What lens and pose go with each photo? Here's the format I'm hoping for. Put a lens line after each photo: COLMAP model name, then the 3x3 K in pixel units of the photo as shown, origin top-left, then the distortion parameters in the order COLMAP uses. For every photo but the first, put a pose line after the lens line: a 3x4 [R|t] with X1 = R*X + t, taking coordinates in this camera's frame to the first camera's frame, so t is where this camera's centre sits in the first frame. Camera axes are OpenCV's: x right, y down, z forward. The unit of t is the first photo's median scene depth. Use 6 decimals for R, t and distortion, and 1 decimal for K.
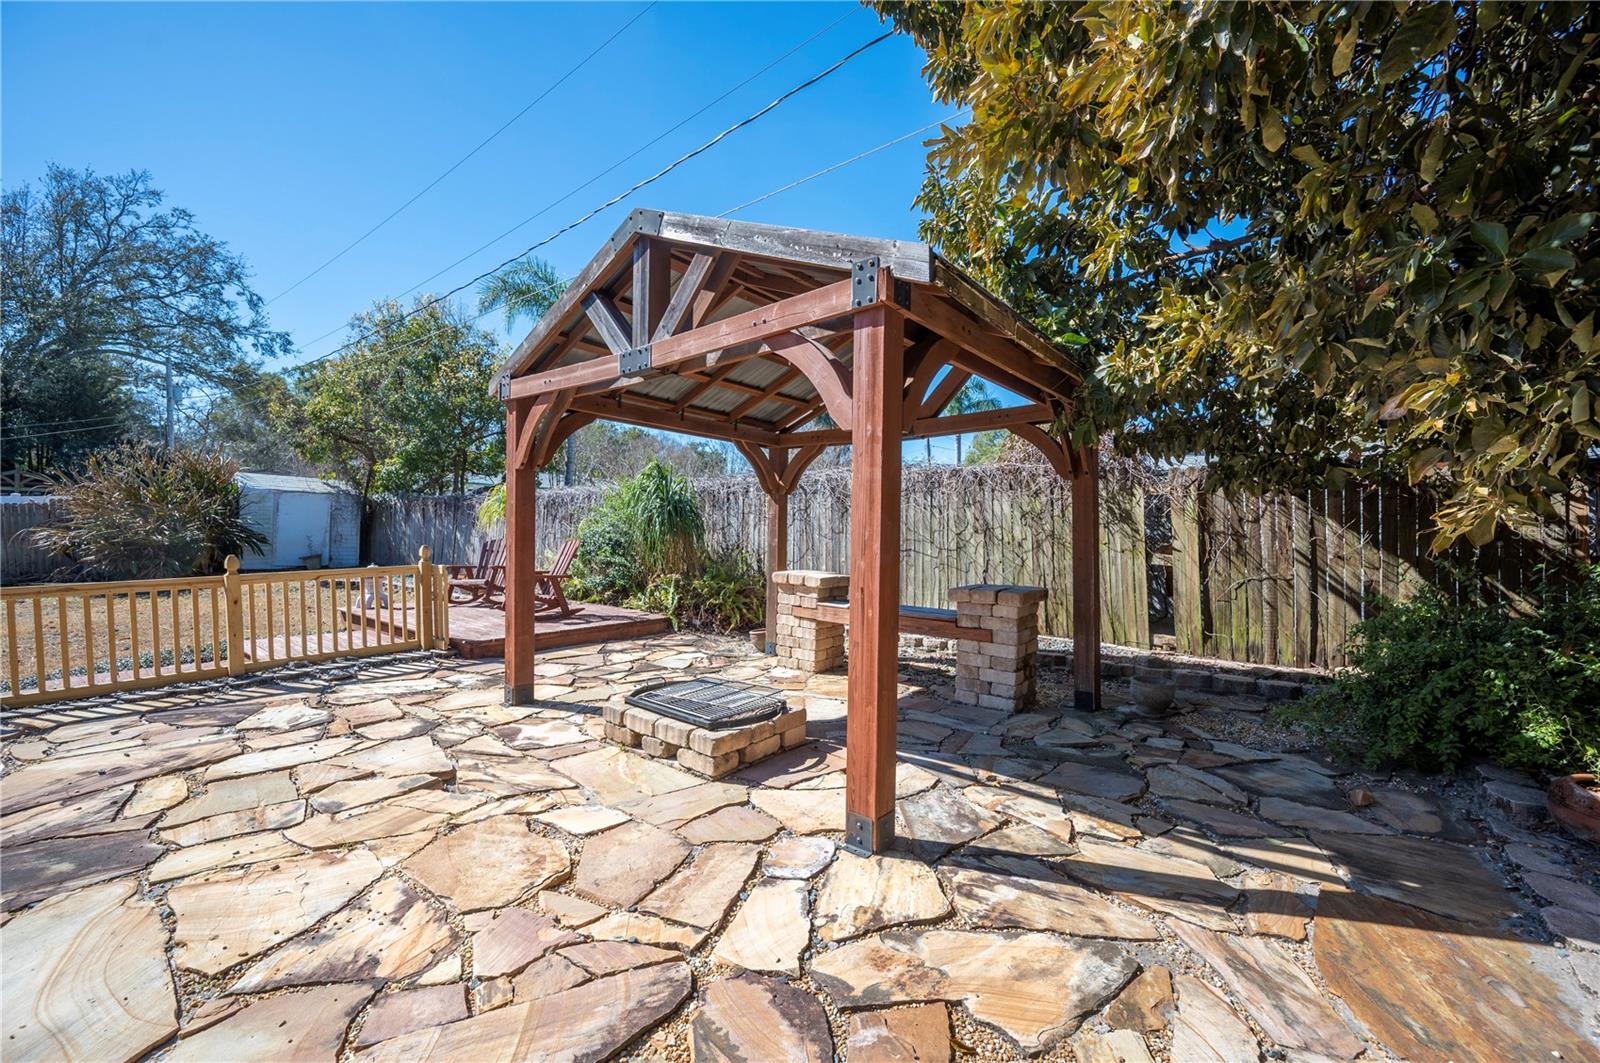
lens RADIAL K [[637.6, 0, 801.6], [0, 637.6, 541.4], [0, 0, 1]] dist [-0.002273, 0.000952]
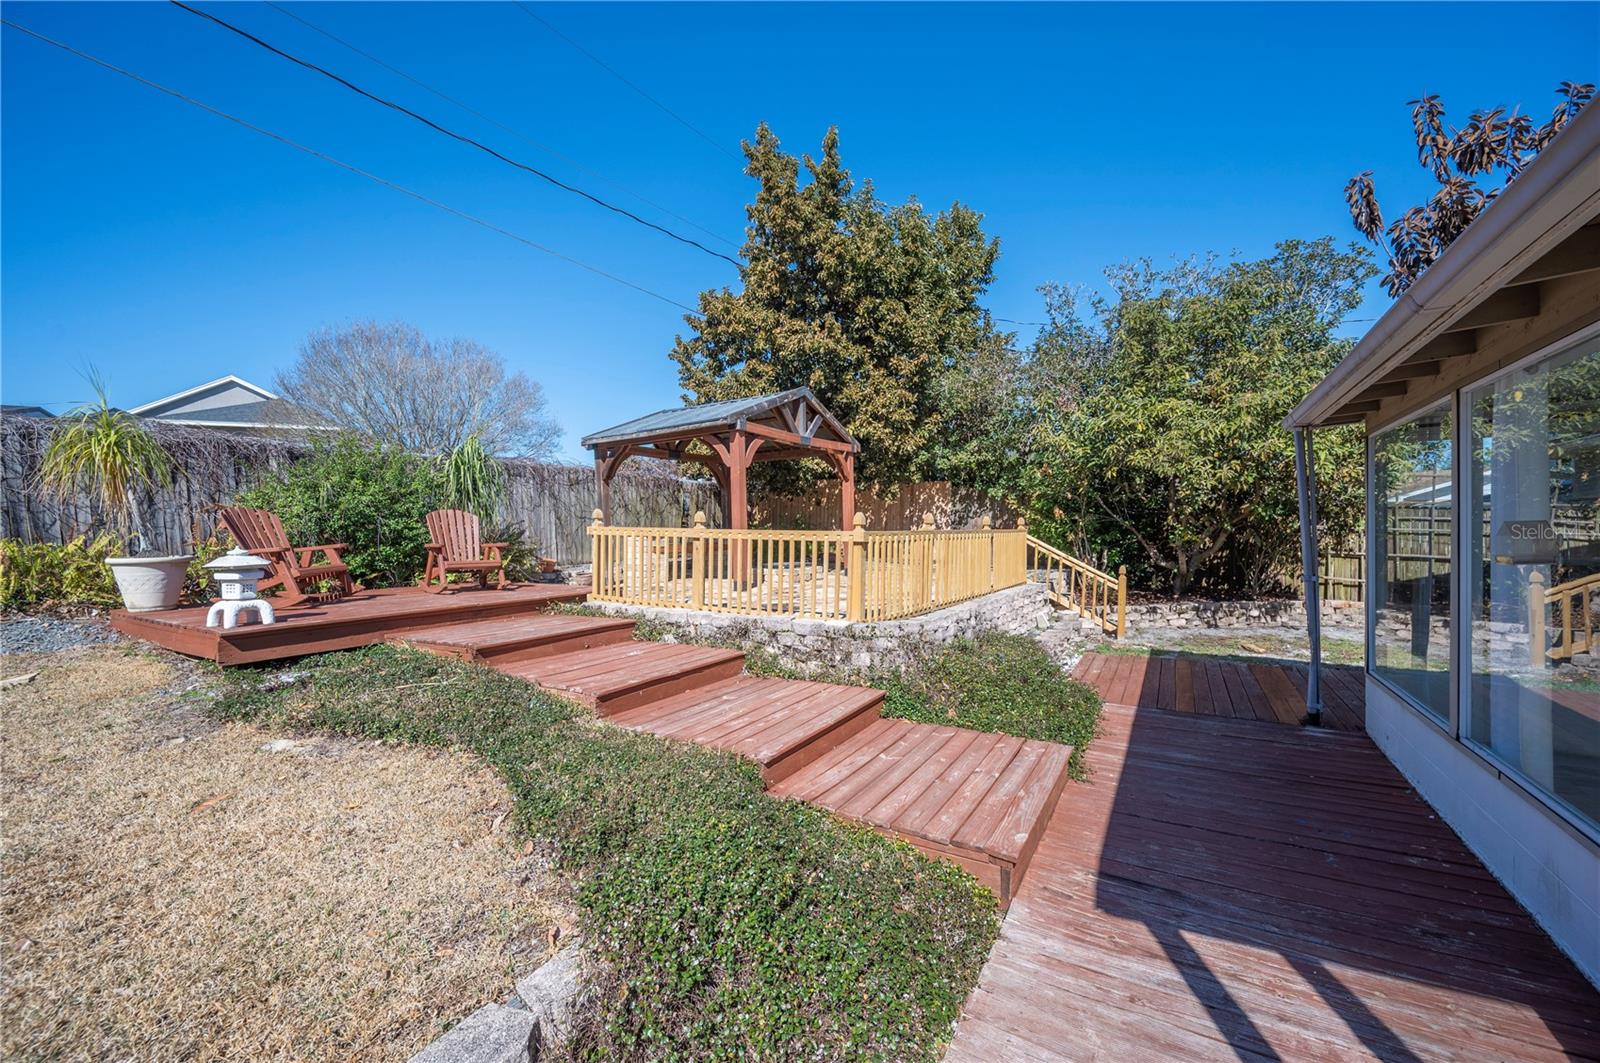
lens RADIAL K [[637.6, 0, 803.3], [0, 637.6, 531.4], [0, 0, 1]] dist [-0.002273, 0.000952]
pose [[-0.134941, -0.016881, 0.990710, -3.053931], [0.028557, 0.999373, 0.020919, 0.057480], [-0.990442, 0.031115, -0.134374, 1.402527]]
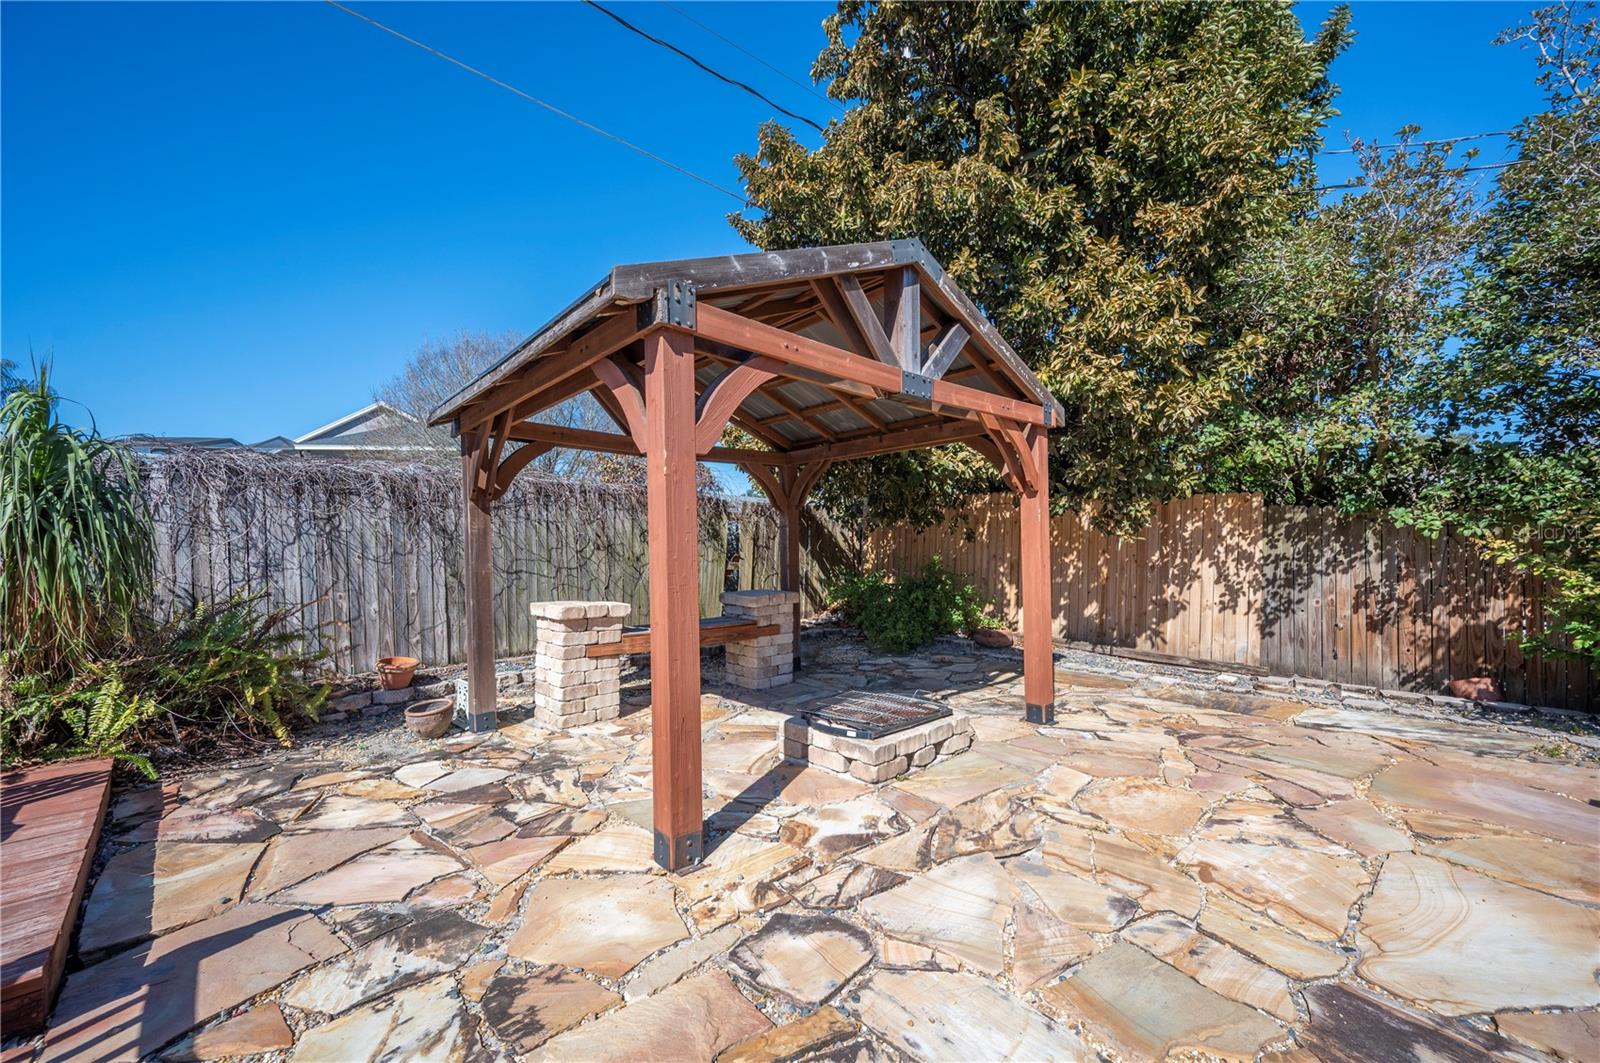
lens RADIAL K [[637.6, 0, 804.4], [0, 637.6, 534.1], [0, 0, 1]] dist [-0.002273, 0.000952]
pose [[0.117825, 0.006426, 0.993014, -1.307786], [0.026448, 0.999604, -0.009607, -0.038004], [-0.992682, 0.027395, 0.117609, 1.070133]]
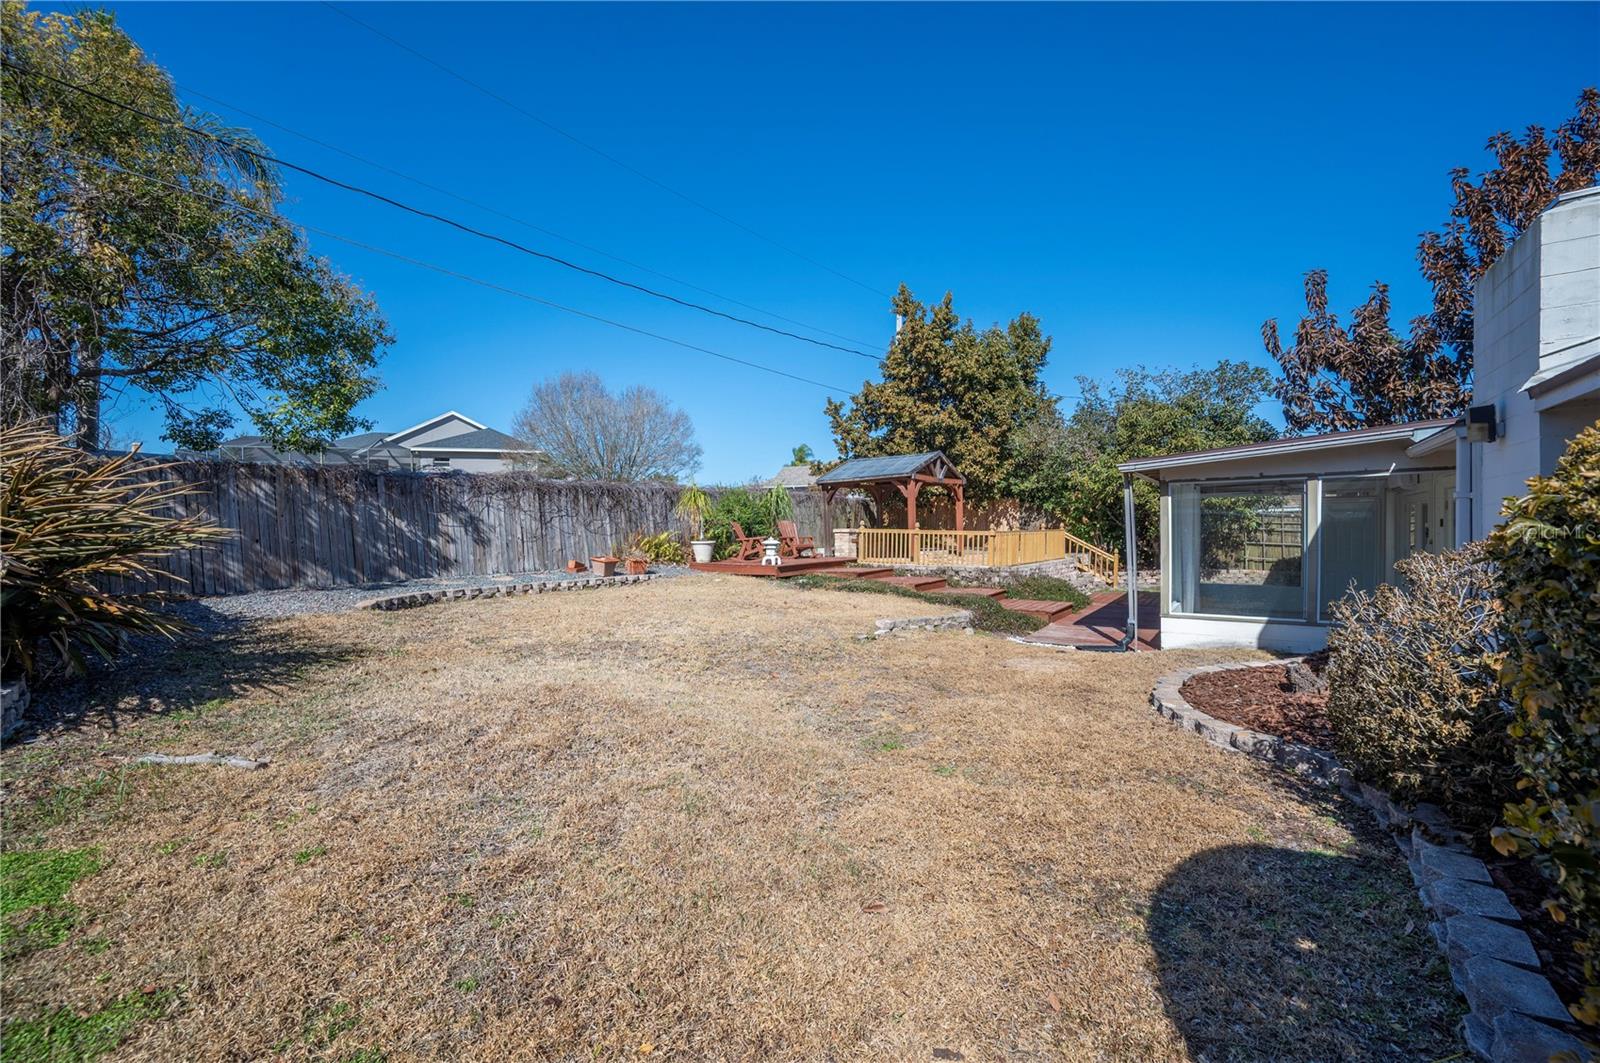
lens RADIAL K [[637.6, 0, 802.3], [0, 637.6, 528.9], [0, 0, 1]] dist [-0.002273, 0.000952]
pose [[-0.058736, -0.018395, 0.998104, -5.305009], [0.029936, 0.999348, 0.020179, -0.031766], [-0.997825, 0.031064, -0.058147, 2.416631]]
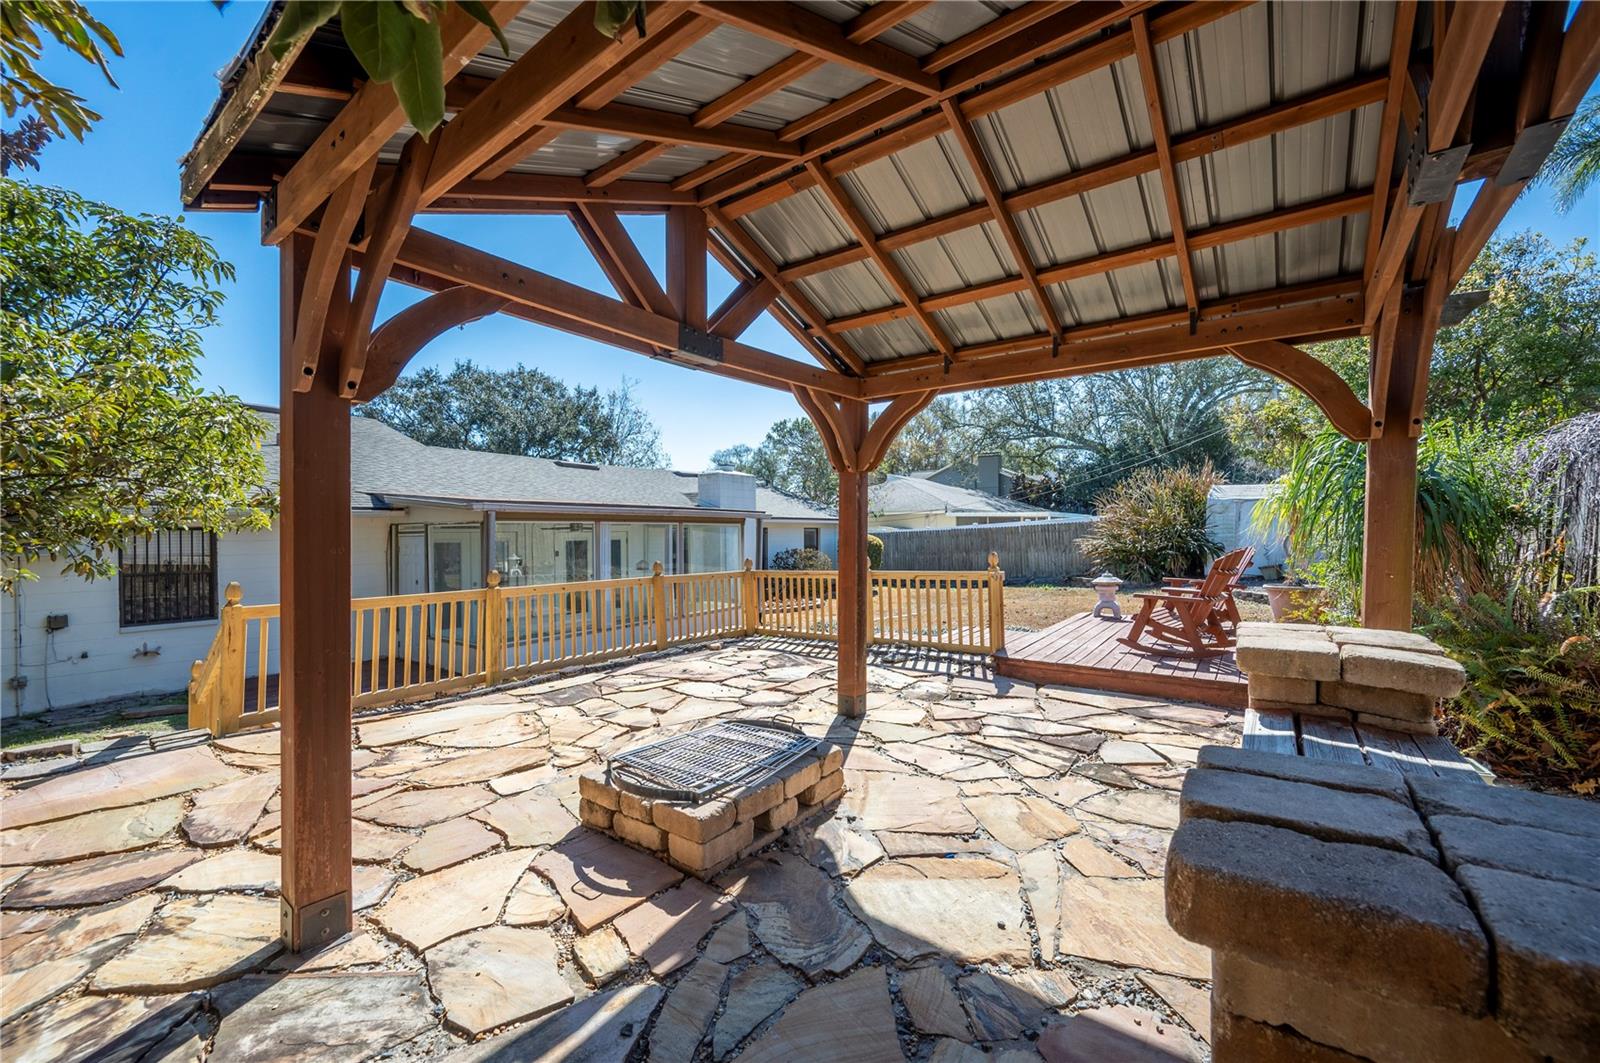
lens RADIAL K [[637.6, 0, 797.6], [0, 637.6, 527.8], [0, 0, 1]] dist [-0.002273, 0.000952]
pose [[0.034425, -0.024276, -0.999112, 0.676722], [-0.014594, 0.999586, -0.024791, -0.002649], [0.999301, 0.015435, 0.034056, 1.156566]]
